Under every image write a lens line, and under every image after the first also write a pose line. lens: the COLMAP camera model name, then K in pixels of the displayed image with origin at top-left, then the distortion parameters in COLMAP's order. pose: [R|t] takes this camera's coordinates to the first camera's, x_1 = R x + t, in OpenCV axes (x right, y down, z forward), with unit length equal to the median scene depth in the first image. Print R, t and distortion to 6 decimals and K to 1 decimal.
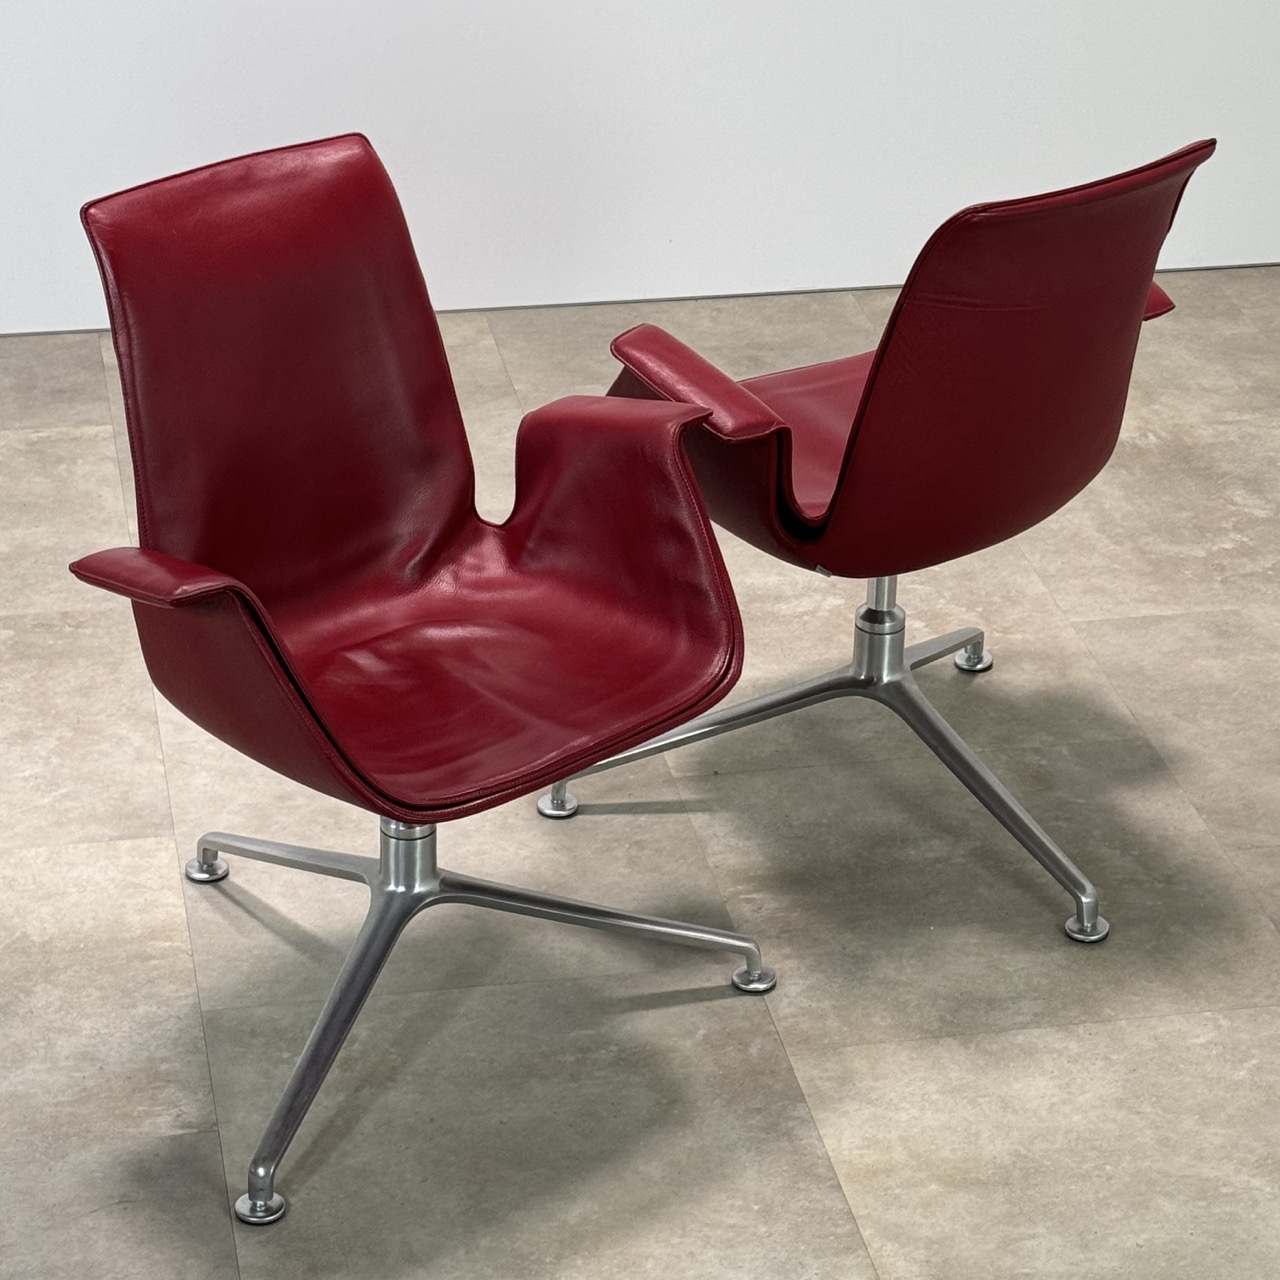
lens RADIAL K [[3346.3, 0, 640.0], [0, 3346.3, 640.0], [0, 0, 1]] dist [0.137664, -0.005584]
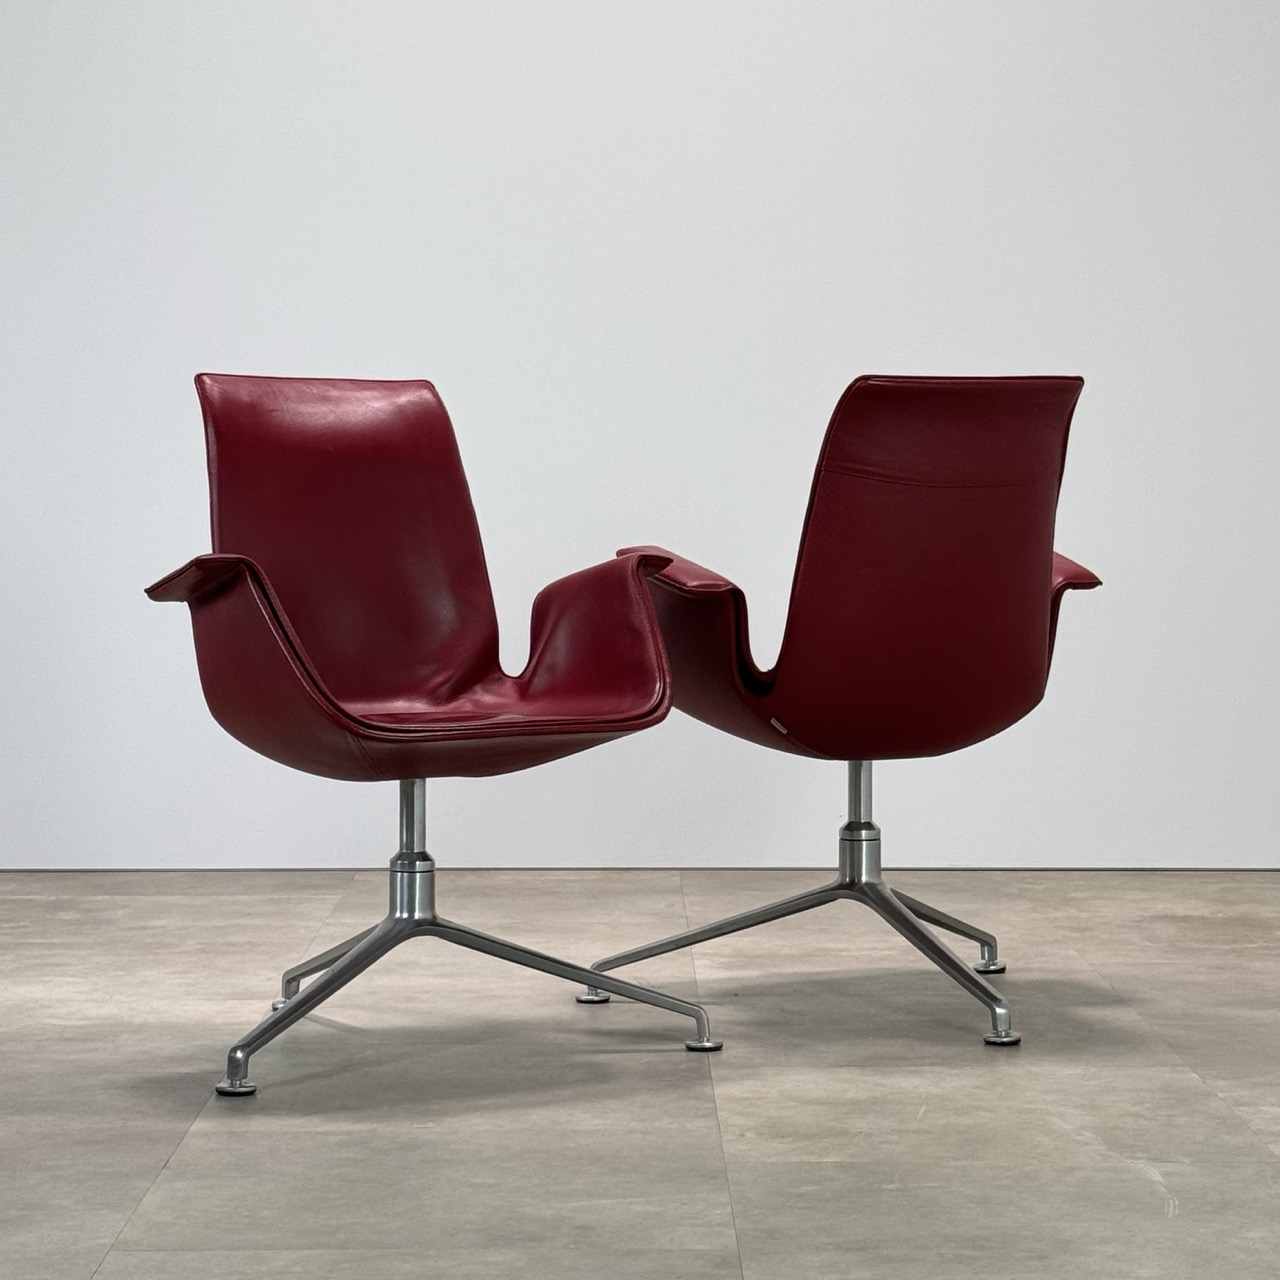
lens RADIAL K [[3345.9, 0, 640.0], [0, 3345.9, 640.0], [0, 0, 1]] dist [0.011576, 0.201925]
pose [[0.983423, -0.008892, -0.181110, 0.229425], [-0.065145, 0.914788, -0.398646, 0.448252], [0.169222, 0.403836, 0.899044, -0.129859]]
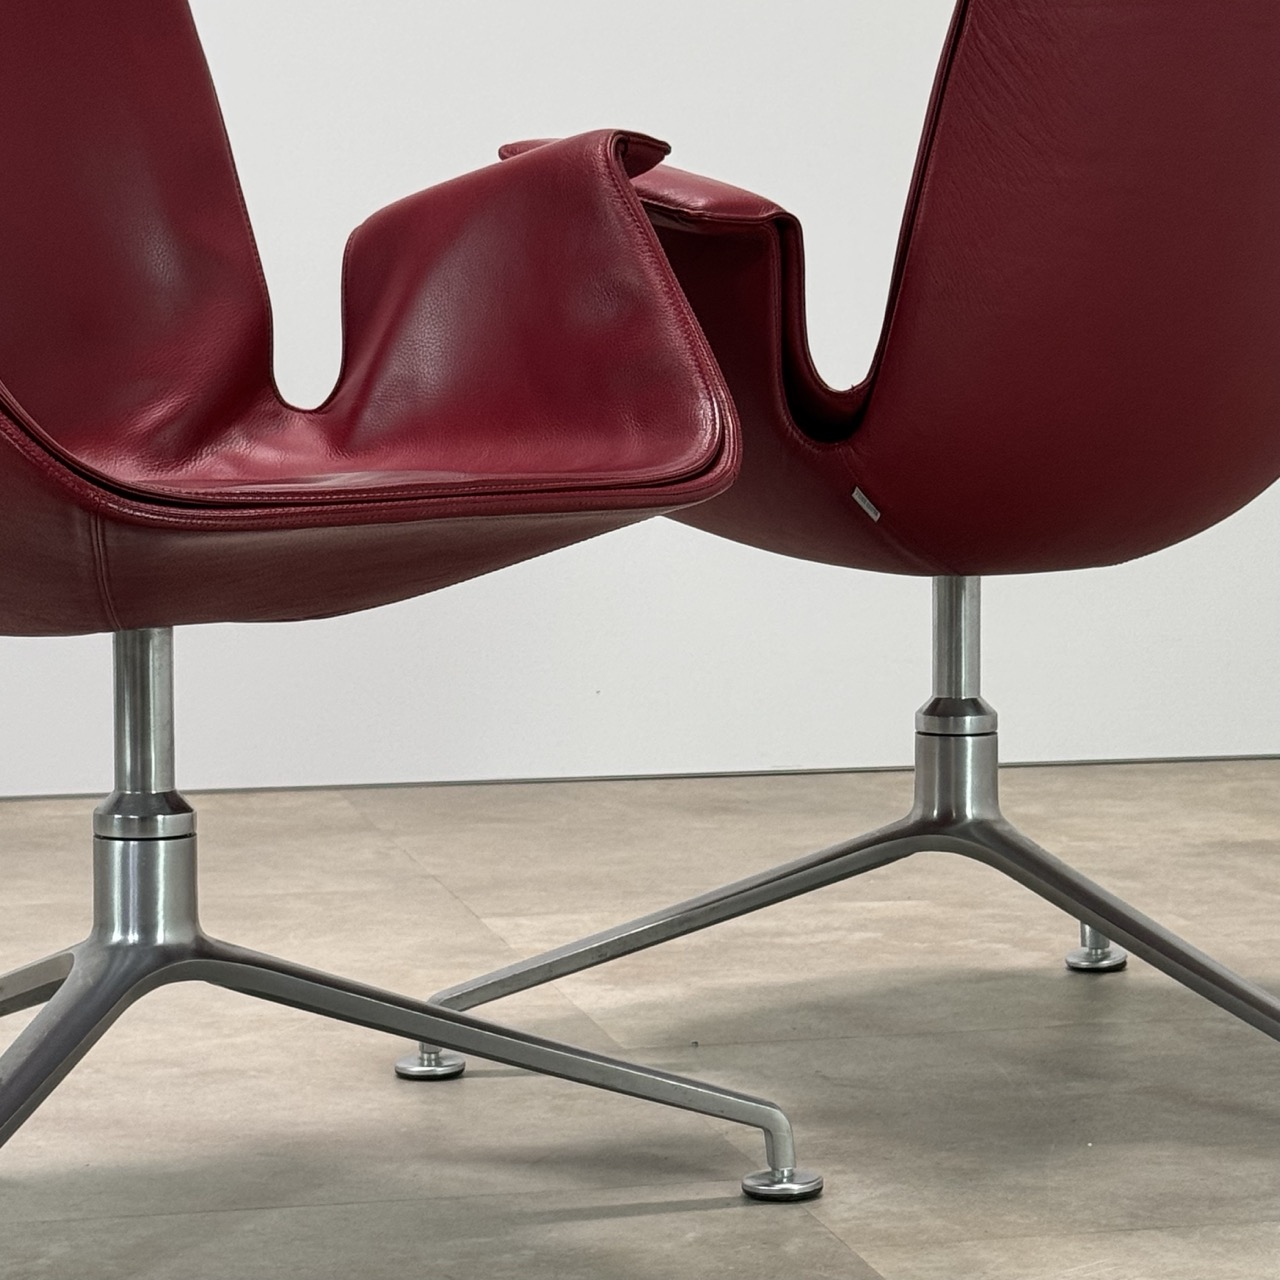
lens RADIAL K [[3648.8, 0, 640.0], [0, 3648.8, 640.0], [0, 0, 1]] dist [0.177762, -0.583357]
pose [[0.999312, -0.026312, 0.026125, -0.002741], [0.034071, 0.929605, -0.366980, 0.240088], [-0.014630, 0.367617, 0.929862, 0.410026]]
